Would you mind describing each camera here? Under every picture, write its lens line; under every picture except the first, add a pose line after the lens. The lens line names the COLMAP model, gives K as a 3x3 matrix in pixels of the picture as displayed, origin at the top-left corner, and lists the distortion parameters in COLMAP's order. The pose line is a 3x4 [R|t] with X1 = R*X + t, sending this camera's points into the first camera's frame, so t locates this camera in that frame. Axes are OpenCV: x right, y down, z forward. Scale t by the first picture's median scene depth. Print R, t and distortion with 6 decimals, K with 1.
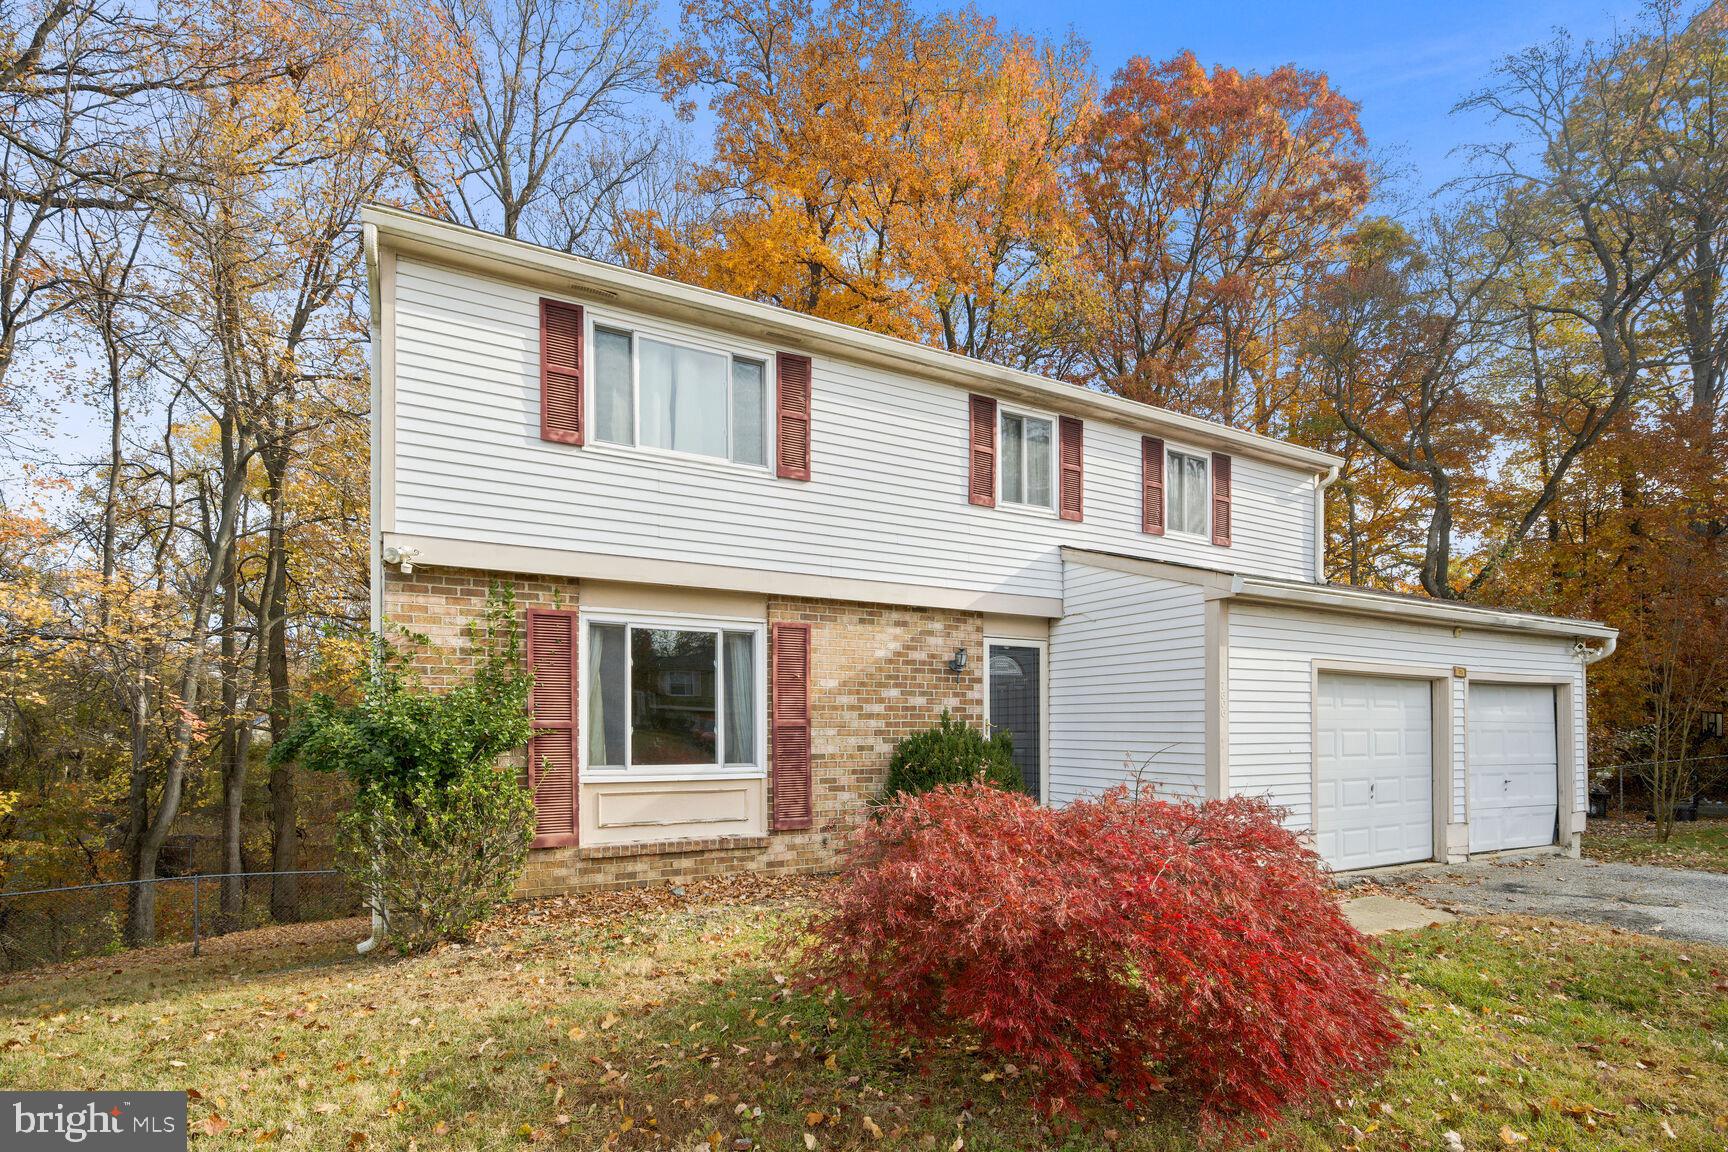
lens RADIAL K [[870.2, 0, 864.0], [0, 870.2, 576.0], [0, 0, 1]] dist [-0.034422, 0.000096]
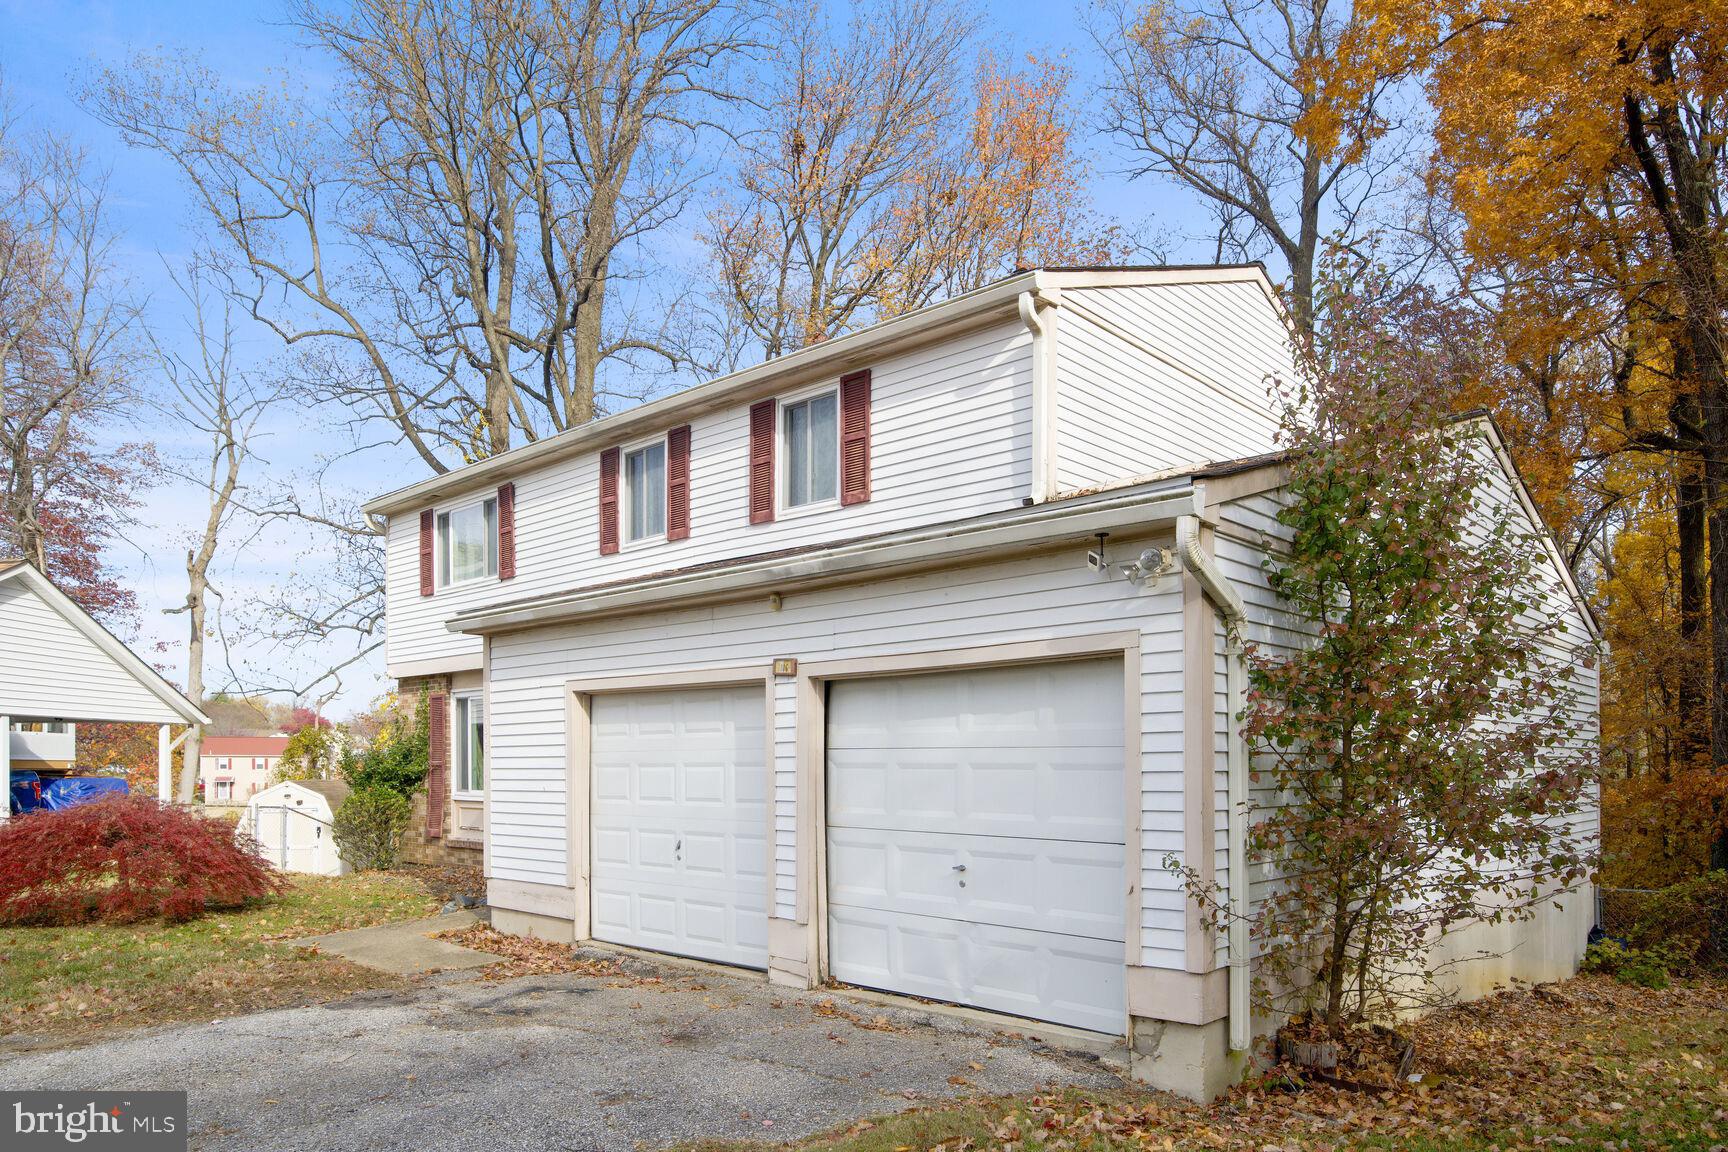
lens RADIAL K [[1111.5, 0, 864.0], [0, 1111.5, 576.0], [0, 0, 1]] dist [-0.000677, -0.000094]
pose [[0.318262, -0.164277, -0.933661, 1.363134], [0.167272, 0.979150, -0.115262, 0.140135], [0.933129, -0.119492, 0.339105, 0.752719]]
